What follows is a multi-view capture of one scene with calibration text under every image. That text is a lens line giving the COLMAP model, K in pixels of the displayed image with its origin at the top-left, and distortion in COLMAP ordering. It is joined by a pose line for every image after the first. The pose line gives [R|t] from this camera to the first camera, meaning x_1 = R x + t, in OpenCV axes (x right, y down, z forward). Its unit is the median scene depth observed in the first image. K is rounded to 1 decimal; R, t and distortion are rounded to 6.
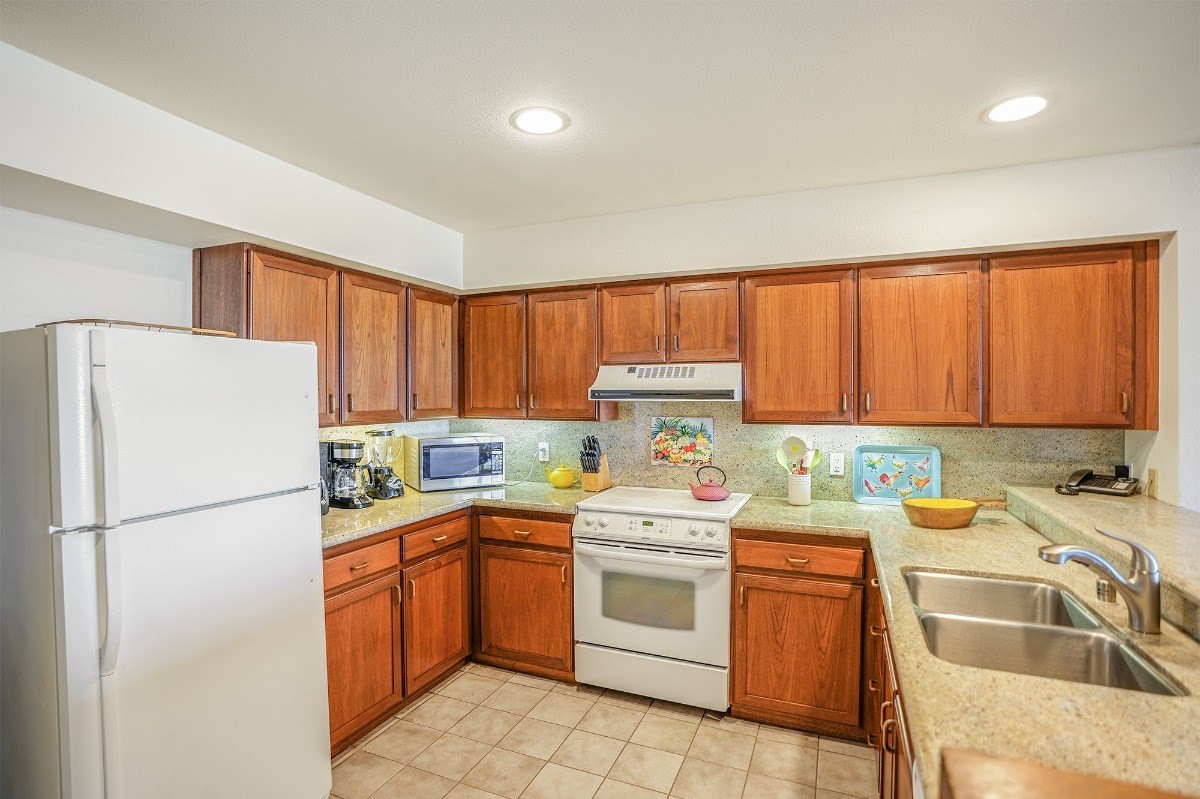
lens RADIAL K [[574.9, 0, 600.0], [0, 574.9, 399.5], [0, 0, 1]] dist [-0.062216, 0.027572]
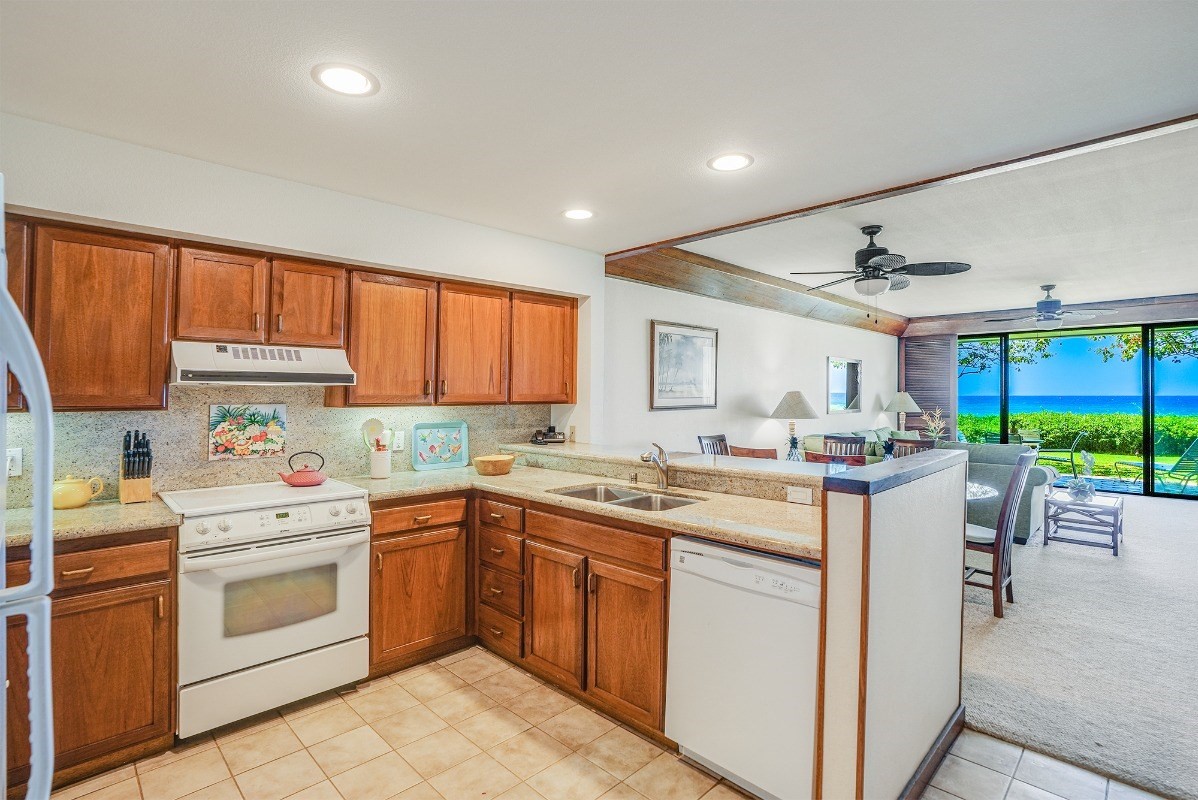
lens RADIAL K [[563.7, 0, 593.5], [0, 563.7, 391.5], [0, 0, 1]] dist [-0.053626, 0.025816]
pose [[0.406487, 0.005700, 0.913639, -0.518960], [0.009071, 0.999906, -0.010274, 0.028654], [-0.913612, 0.012464, 0.406397, 0.166582]]
